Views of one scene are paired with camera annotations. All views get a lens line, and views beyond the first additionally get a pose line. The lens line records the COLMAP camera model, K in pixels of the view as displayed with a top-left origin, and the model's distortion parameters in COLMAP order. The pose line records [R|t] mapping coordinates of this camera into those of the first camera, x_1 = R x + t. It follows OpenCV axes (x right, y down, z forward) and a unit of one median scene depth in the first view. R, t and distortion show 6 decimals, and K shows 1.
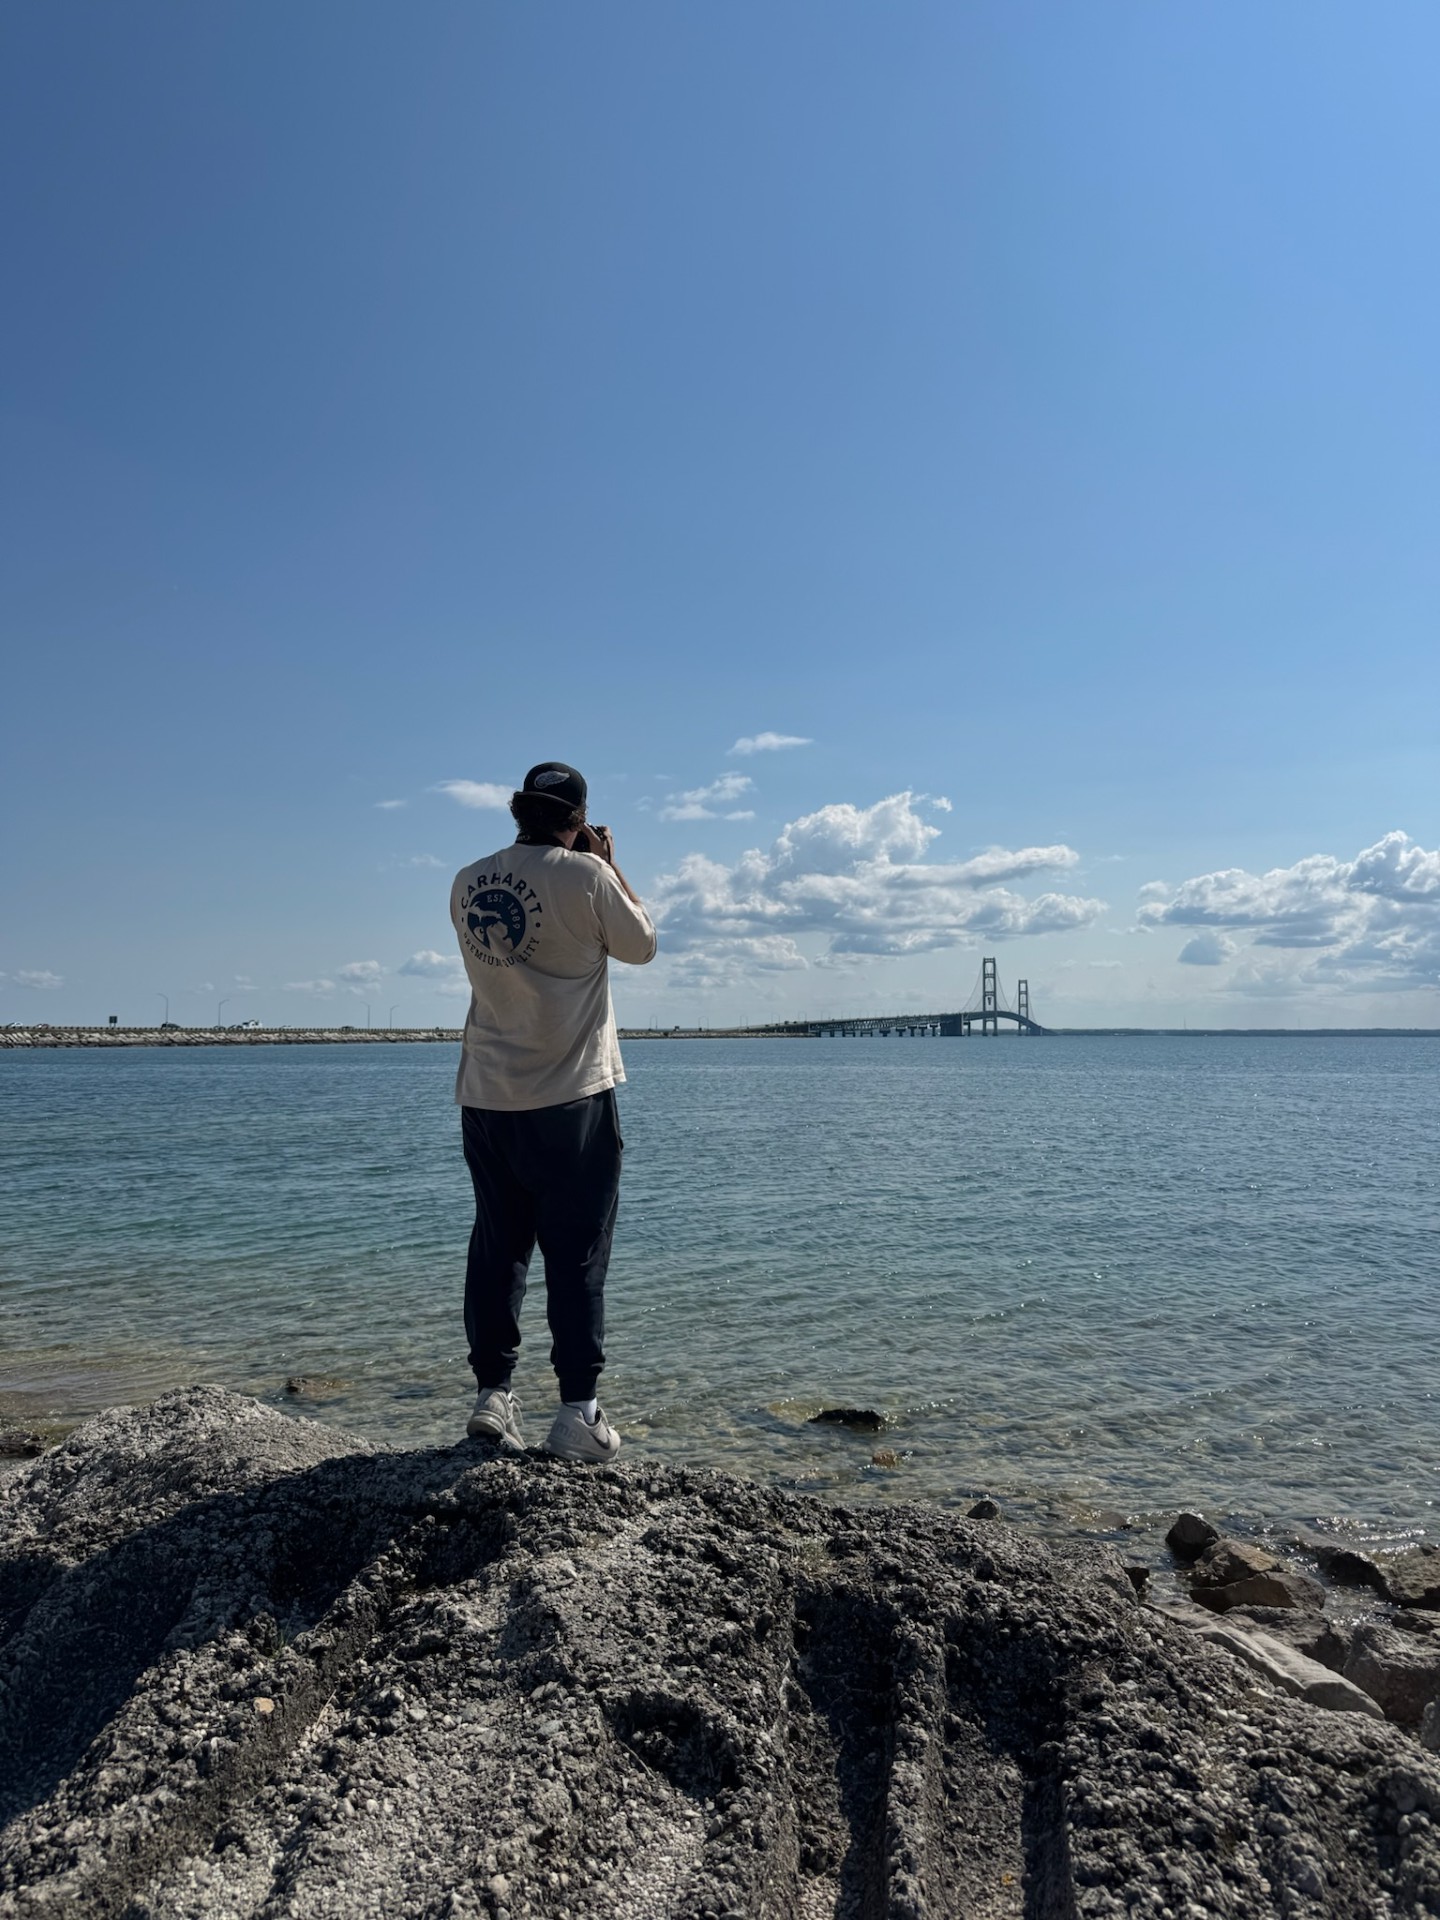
lens RADIAL K [[1614.7, 0, 673.8], [0, 1614.7, 935.3], [0, 0, 1]] dist [0.000564, -0.016011]
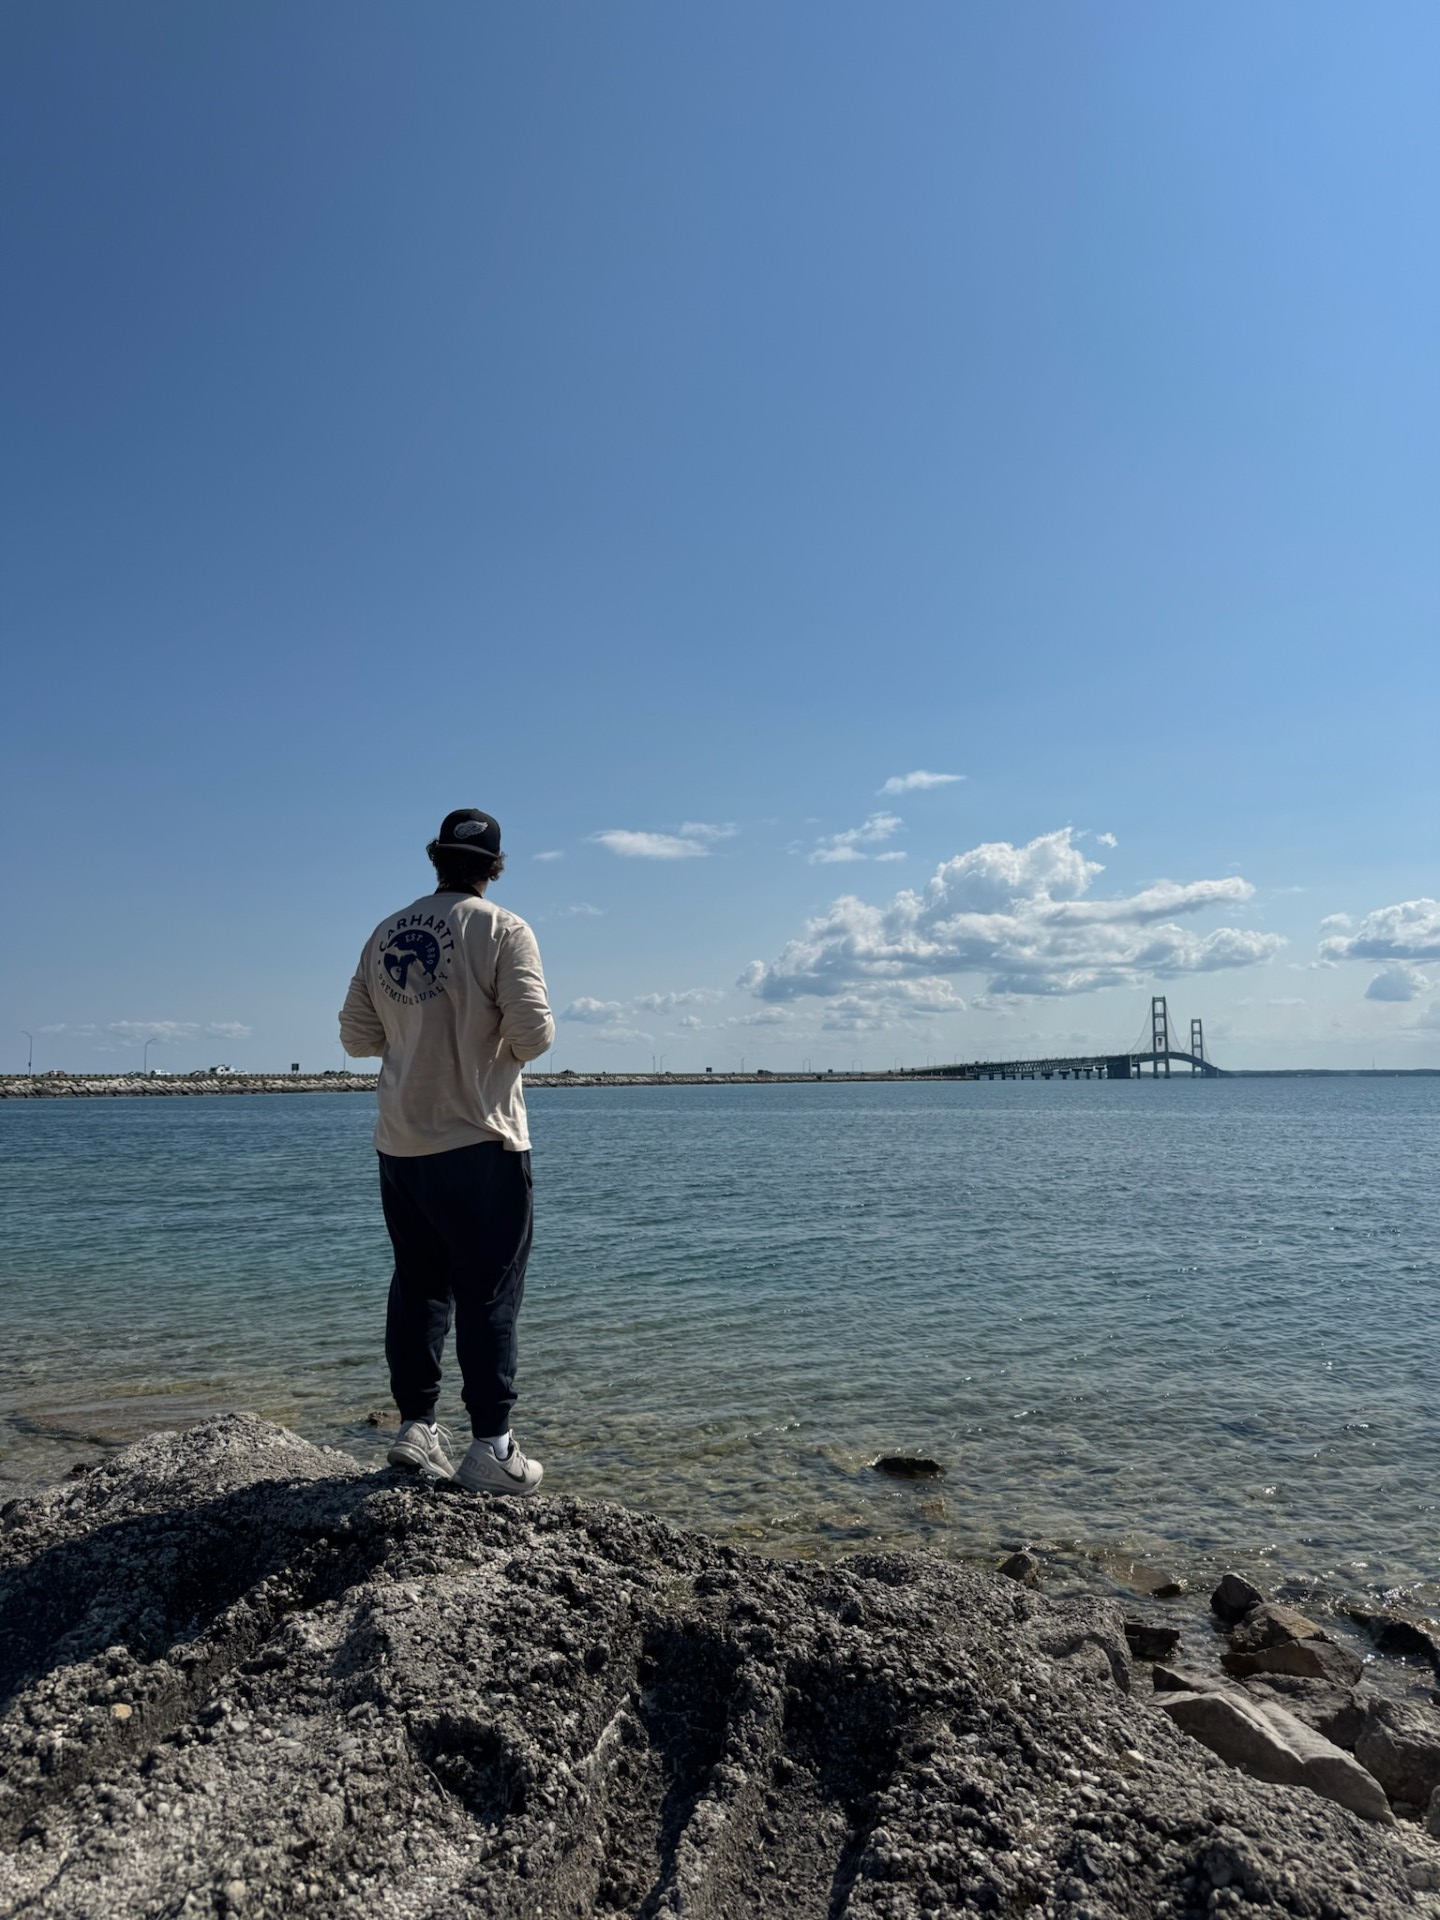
lens RADIAL K [[1617.3, 0, 660.5], [0, 1617.3, 956.3], [0, 0, 1]] dist [-0.000529, -0.014513]
pose [[0.988668, -0.017277, -0.149120, 0.240173], [0.014949, 0.999748, -0.016723, 0.008615], [0.149371, 0.014304, 0.988678, 0.006353]]
